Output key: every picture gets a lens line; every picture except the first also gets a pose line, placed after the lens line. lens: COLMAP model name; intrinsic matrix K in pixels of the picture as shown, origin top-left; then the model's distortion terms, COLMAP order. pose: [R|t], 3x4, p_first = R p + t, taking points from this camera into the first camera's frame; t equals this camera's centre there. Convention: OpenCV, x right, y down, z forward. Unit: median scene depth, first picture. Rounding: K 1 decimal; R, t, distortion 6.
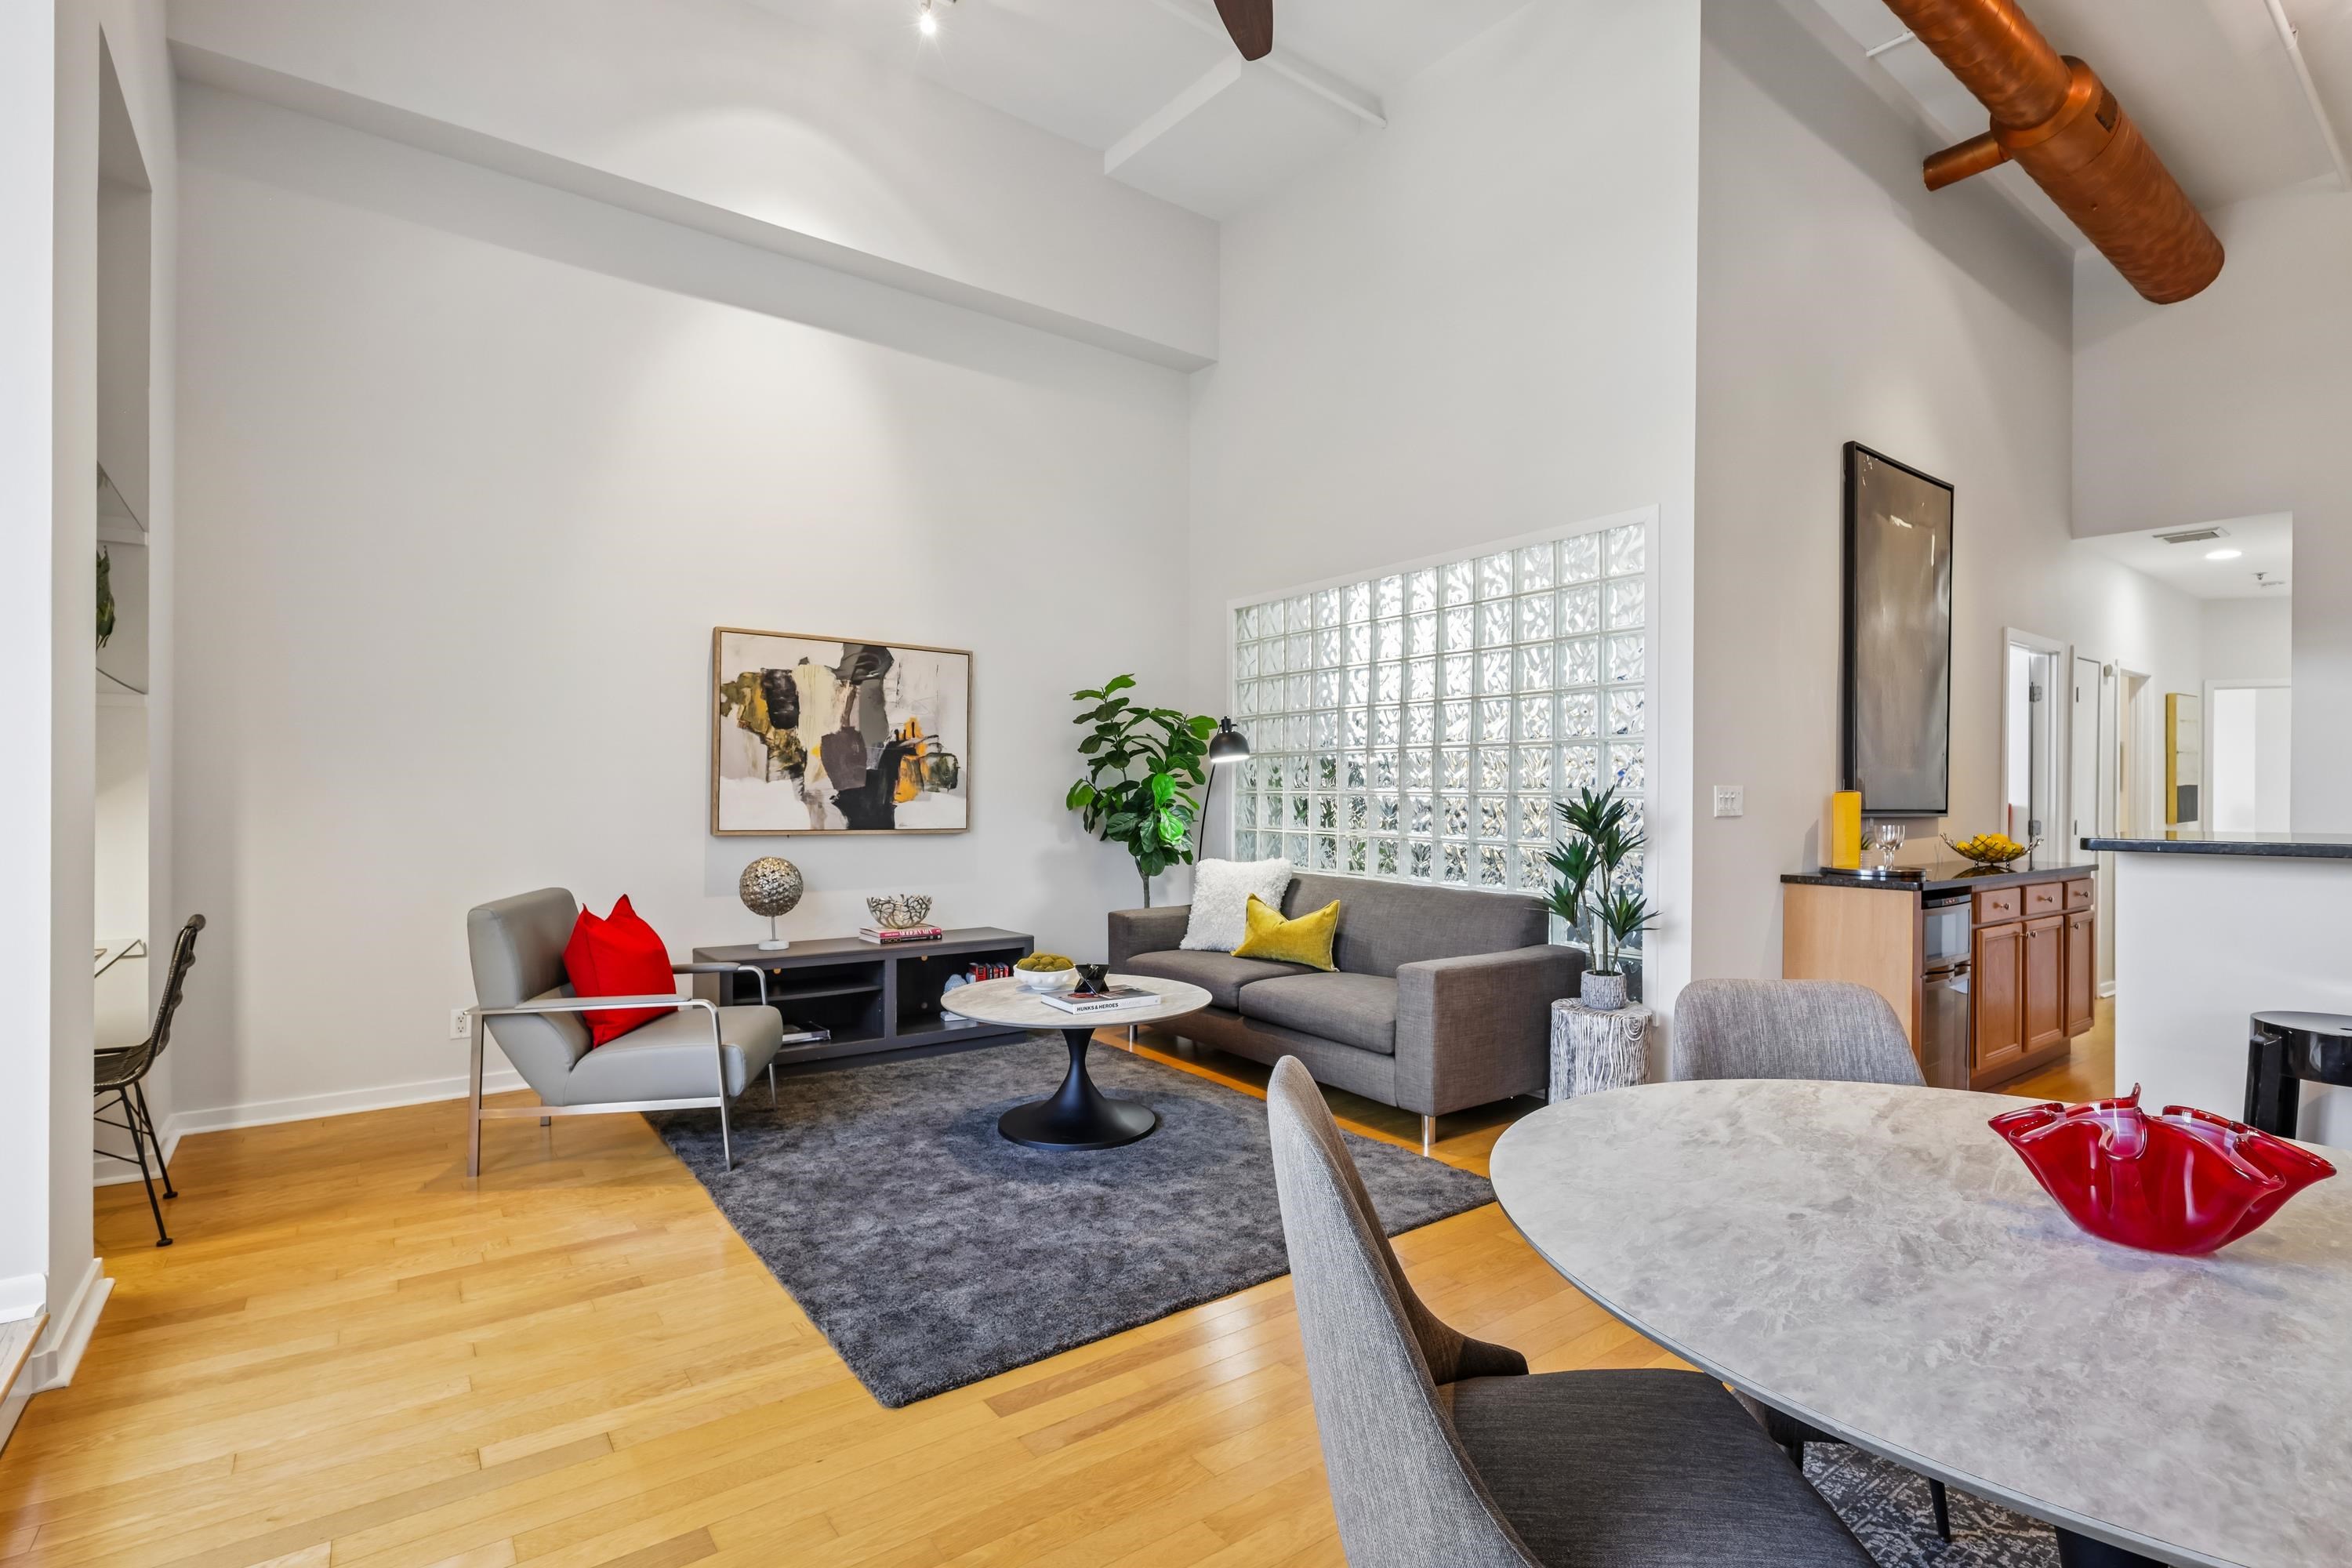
lens RADIAL K [[1090.8, 0, 1181.2], [0, 1090.8, 788.4], [0, 0, 1]] dist [-0.002707, 0.003240]
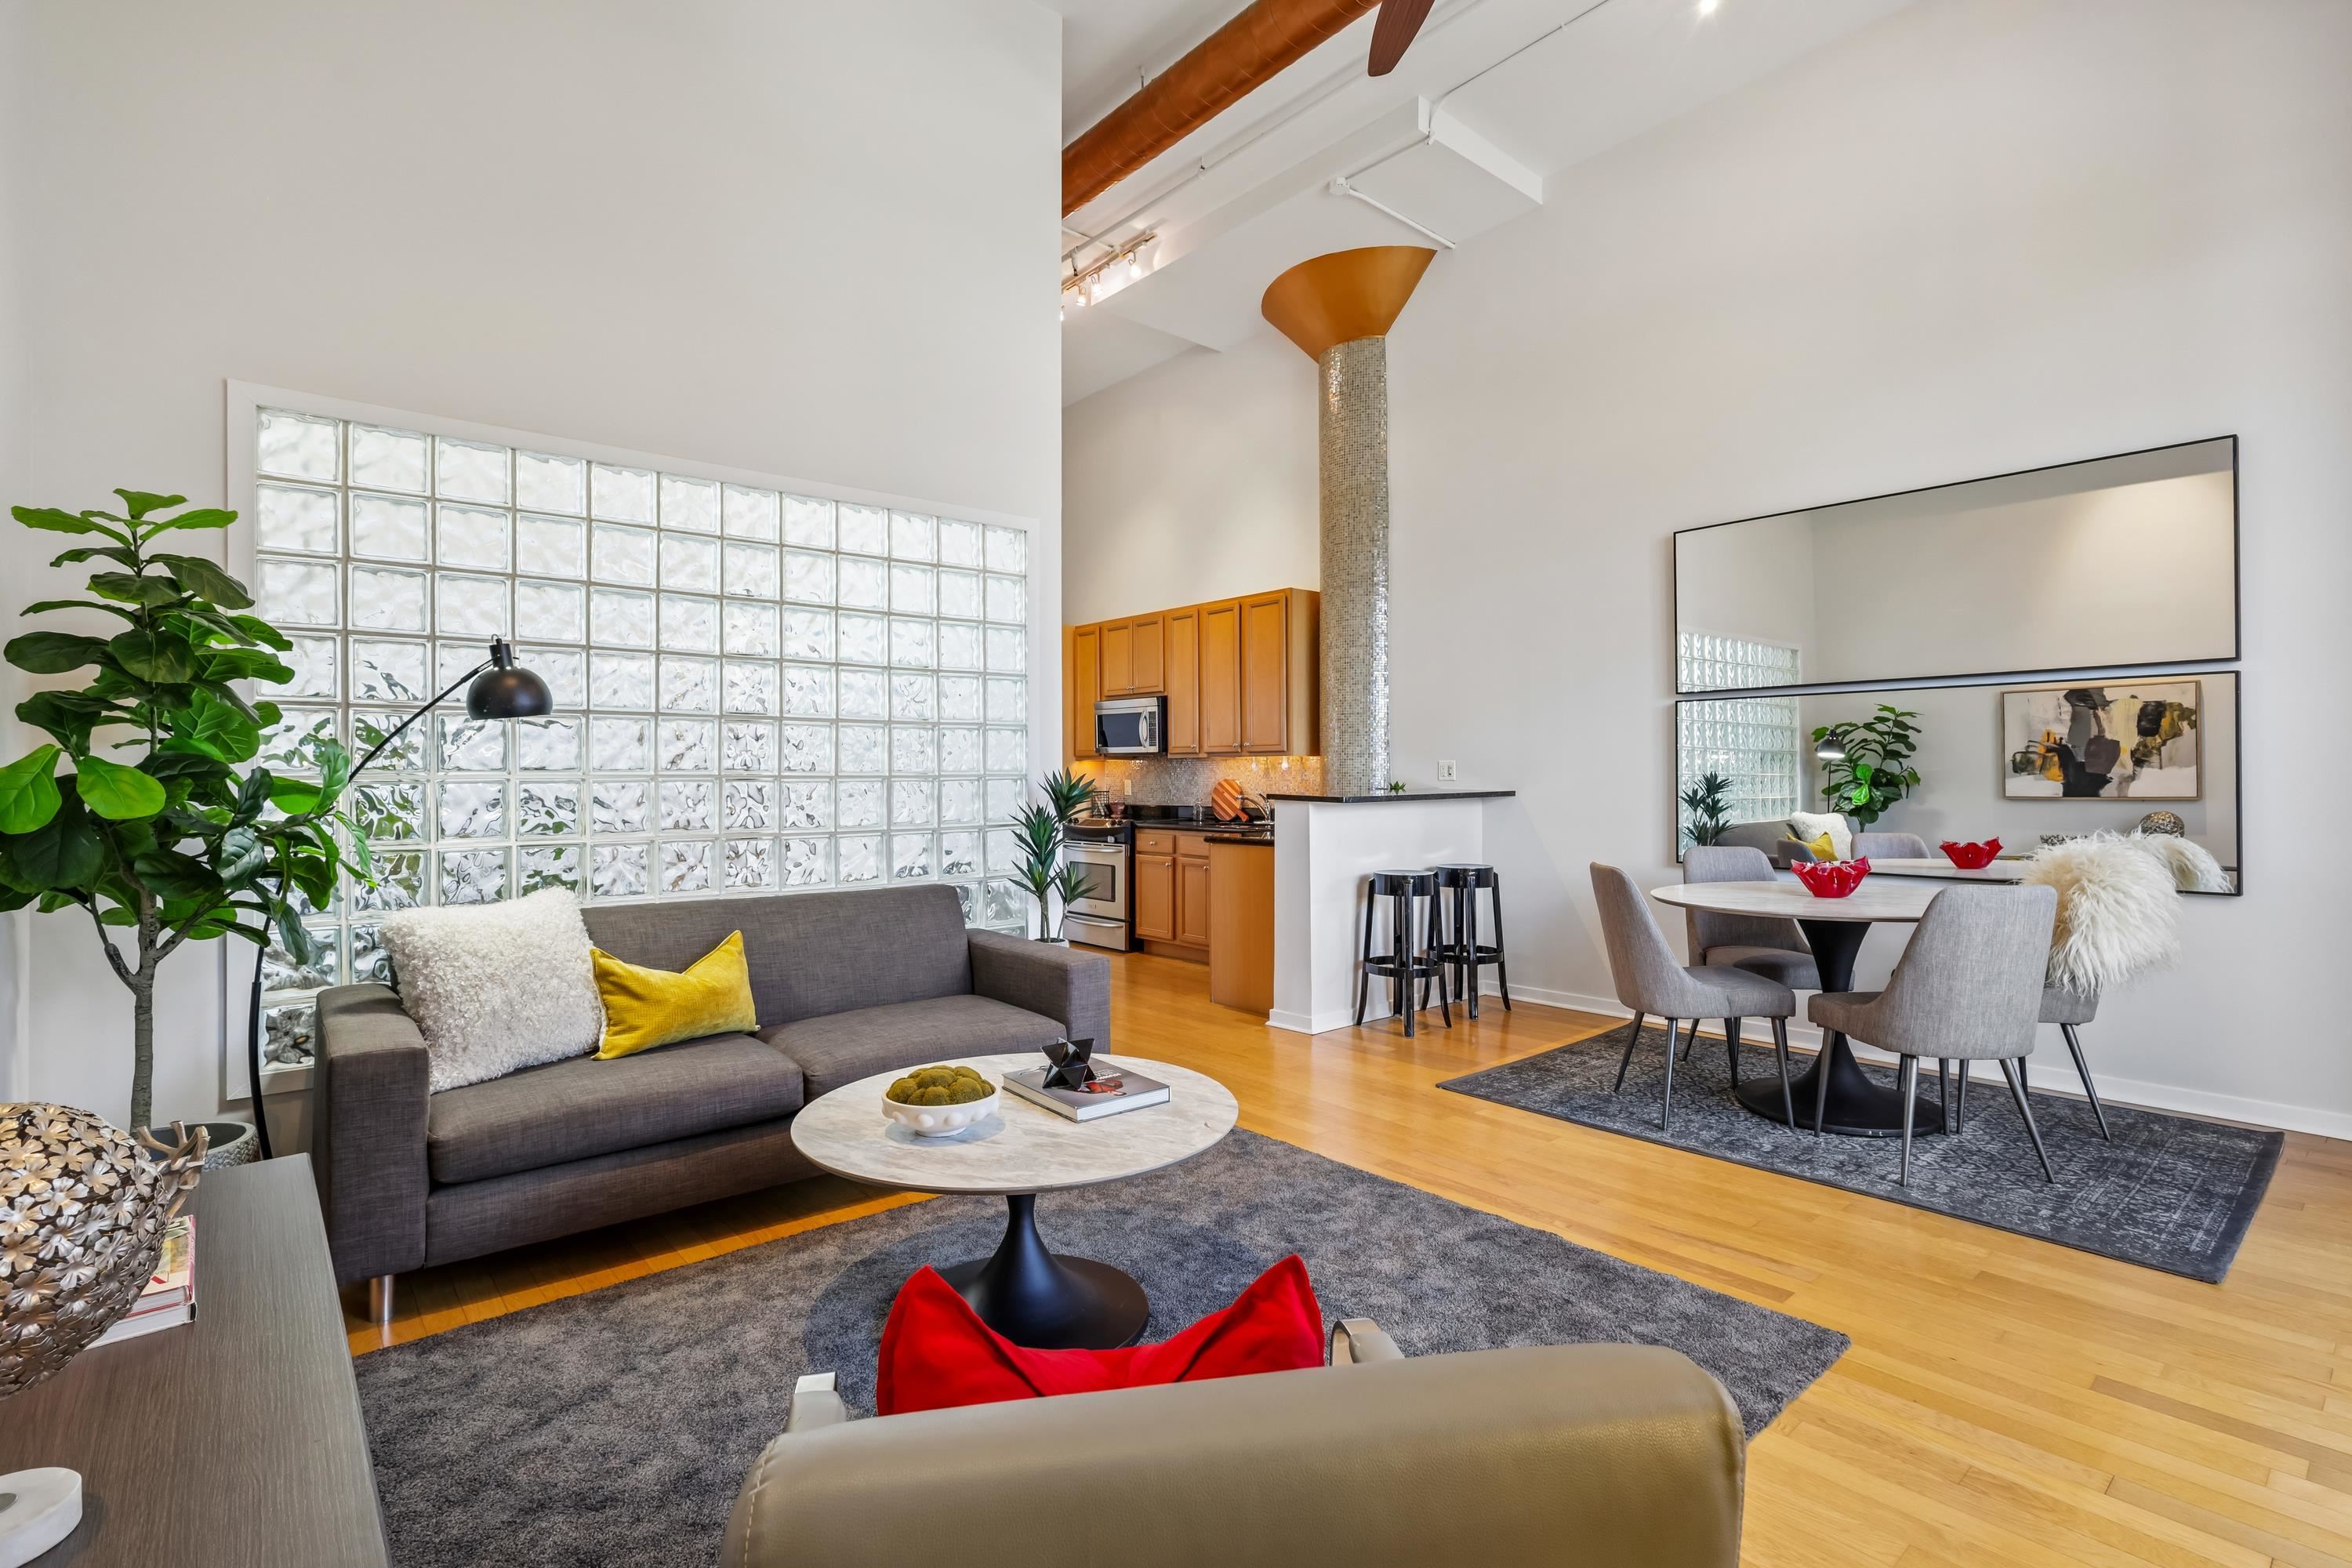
lens RADIAL K [[1090.8, 0, 1182.0], [0, 1090.8, 779.9], [0, 0, 1]] dist [-0.002707, 0.003240]
pose [[-0.068462, -0.004305, 0.997644, -0.643284], [-0.000292, 0.999991, 0.004295, 0.002768], [-0.997654, 0.000003, -0.068462, 0.858657]]
